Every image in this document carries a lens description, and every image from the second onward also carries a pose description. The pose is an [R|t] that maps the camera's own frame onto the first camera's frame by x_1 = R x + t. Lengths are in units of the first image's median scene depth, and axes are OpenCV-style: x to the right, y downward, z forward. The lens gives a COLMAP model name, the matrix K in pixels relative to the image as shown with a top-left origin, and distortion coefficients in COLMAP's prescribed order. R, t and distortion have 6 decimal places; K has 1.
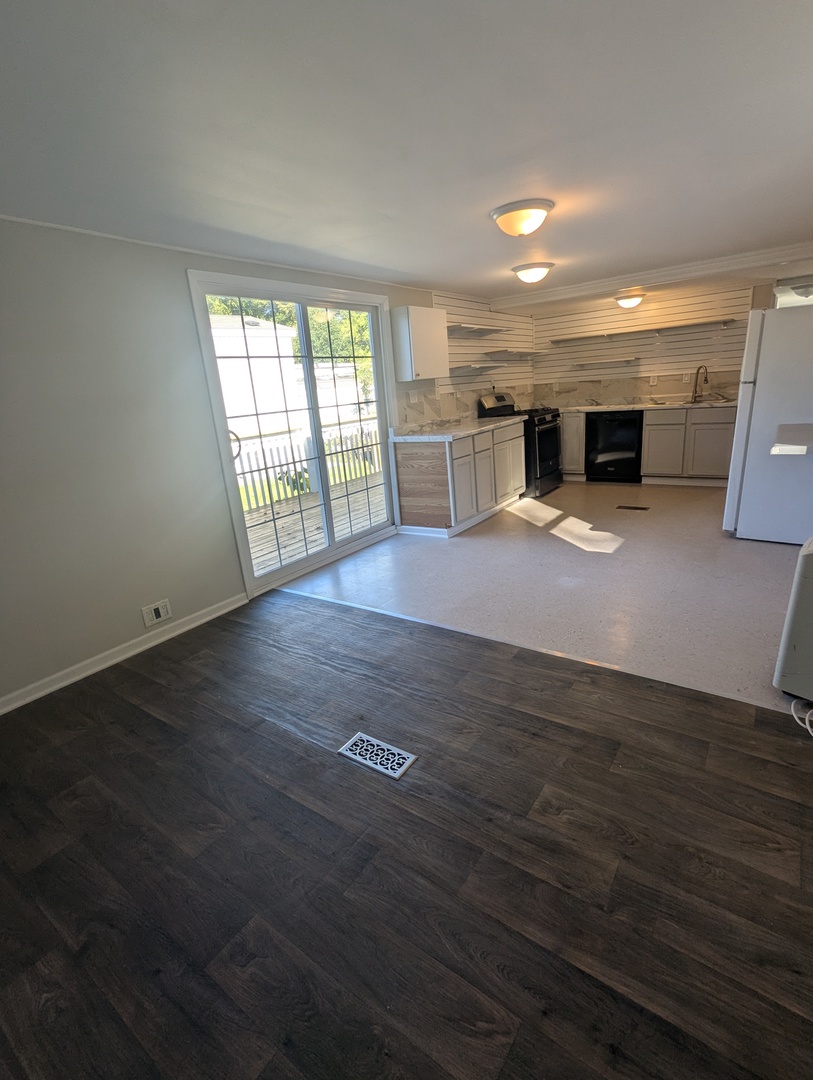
lens RADIAL K [[510.9, 0, 402.1], [0, 510.9, 539.4], [0, 0, 1]] dist [-0.000796, -0.000300]
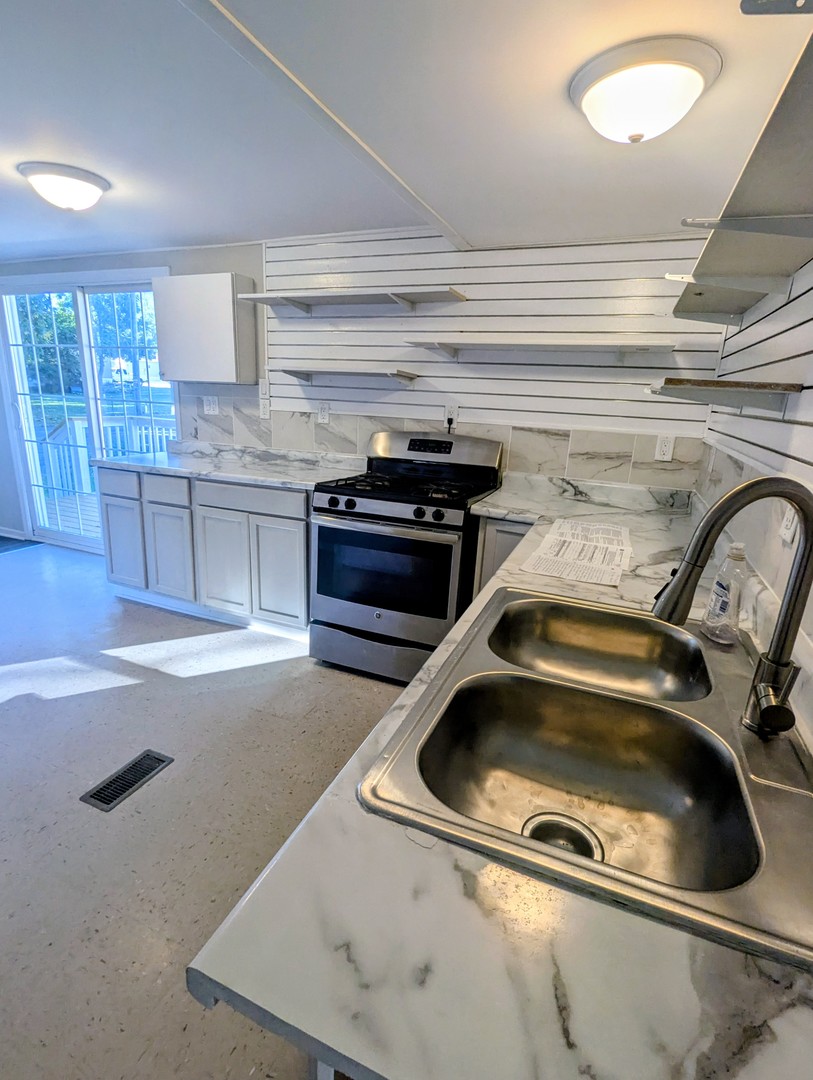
lens RADIAL K [[531.7, 0, 398.9], [0, 531.7, 539.0], [0, 0, 1]] dist [-0.005461, -0.000945]
pose [[0.224753, 0.345386, -0.911150, 0.690324], [-0.339231, 0.904313, 0.259116, -0.334183], [0.913460, 0.250853, 0.320412, 0.898210]]
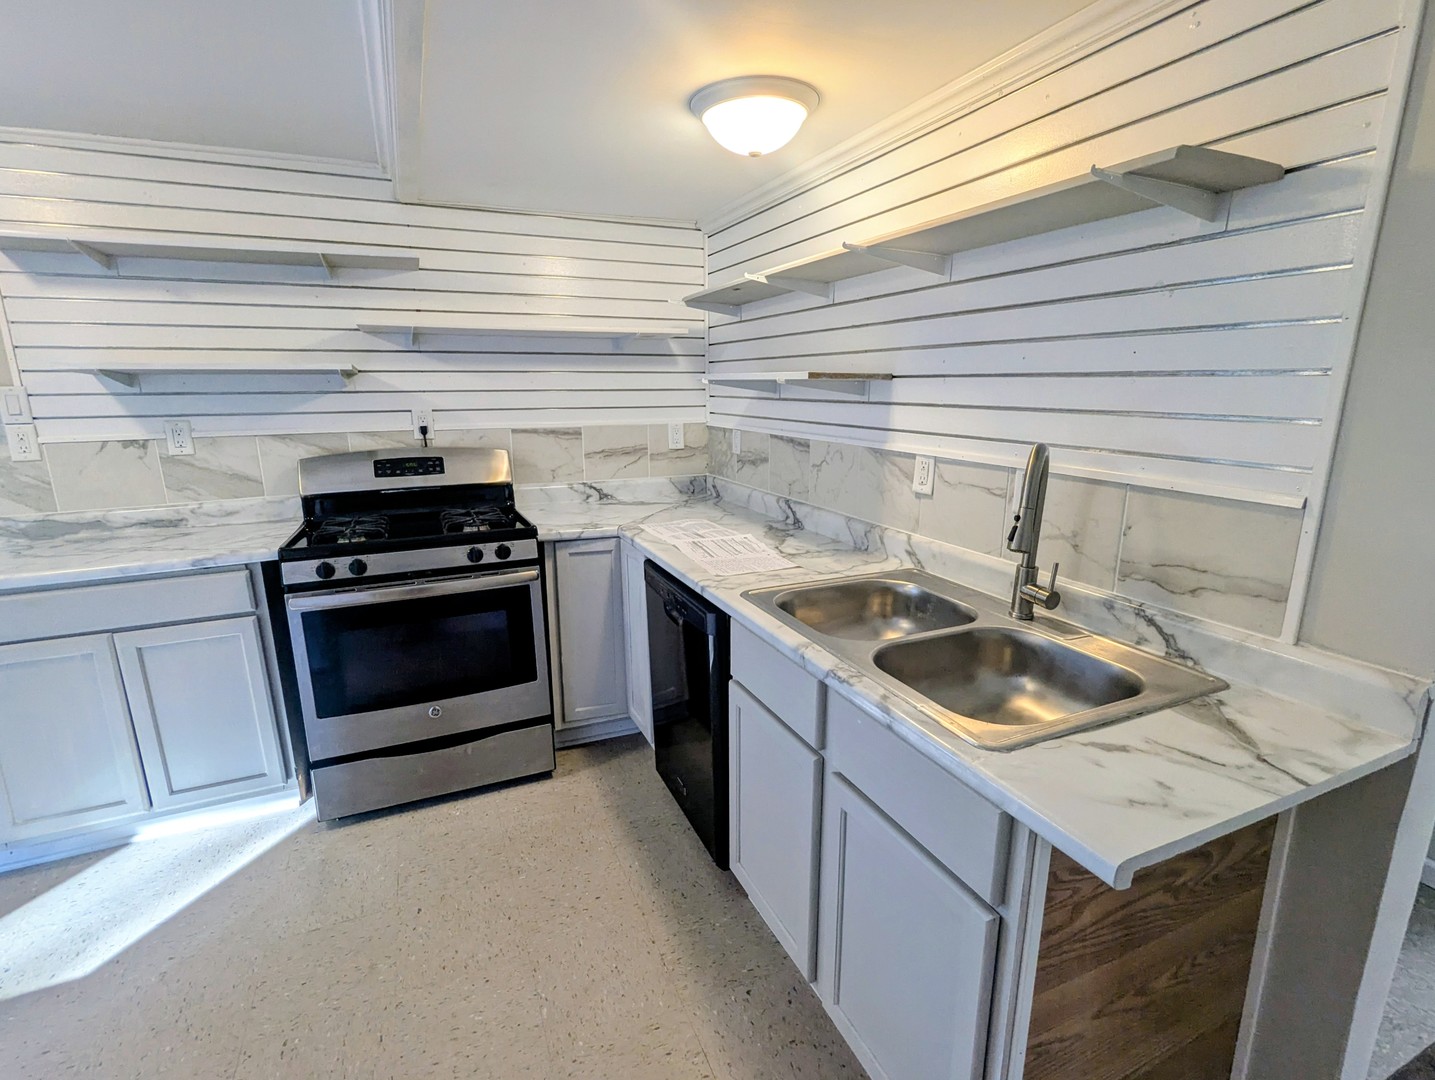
lens RADIAL K [[678.9, 0, 722.3], [0, 678.9, 542.8], [0, 0, 1]] dist [-0.000796, -0.000300]
pose [[0.861371, 0.186856, -0.472361, 0.619480], [-0.205001, 0.978671, 0.013314, -0.292644], [0.464774, 0.085366, 0.881305, 0.759840]]
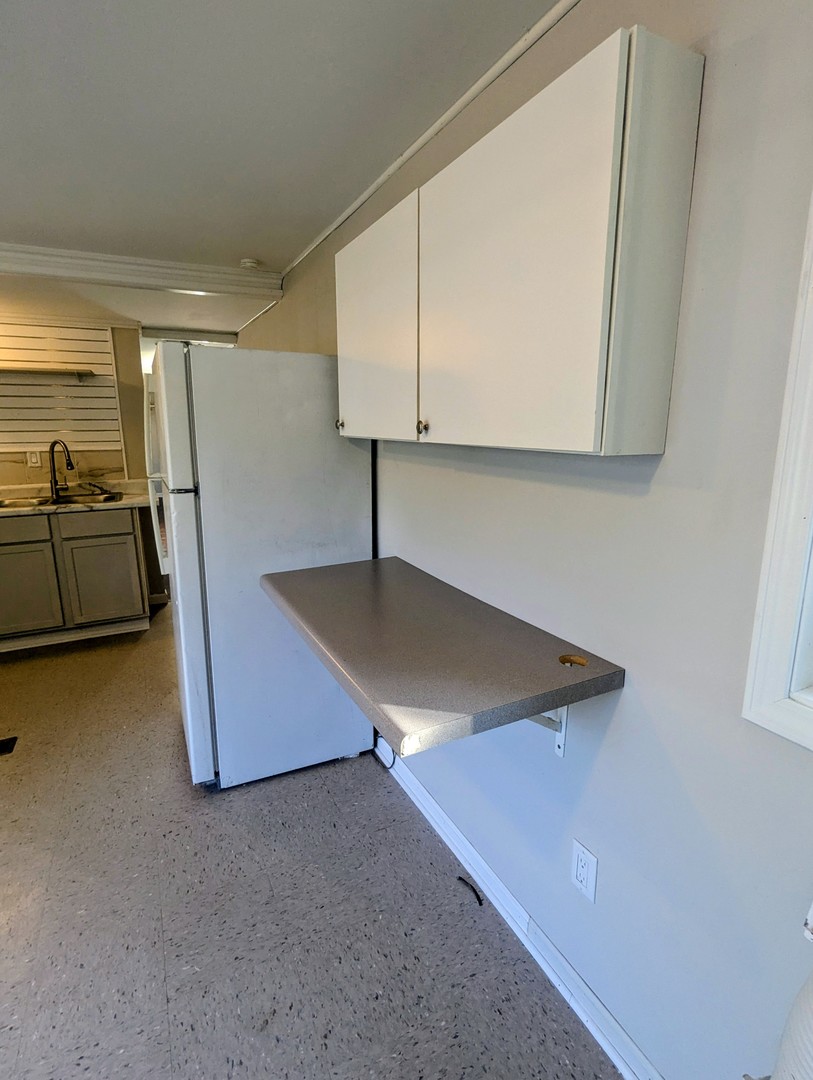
lens RADIAL K [[531.7, 0, 398.9], [0, 531.7, 539.0], [0, 0, 1]] dist [-0.005461, -0.000945]
pose [[0.456908, -0.110947, 0.882568, 0.213939], [0.224030, 0.974560, 0.006530, -0.144552], [-0.860840, 0.194738, 0.470140, 0.394280]]
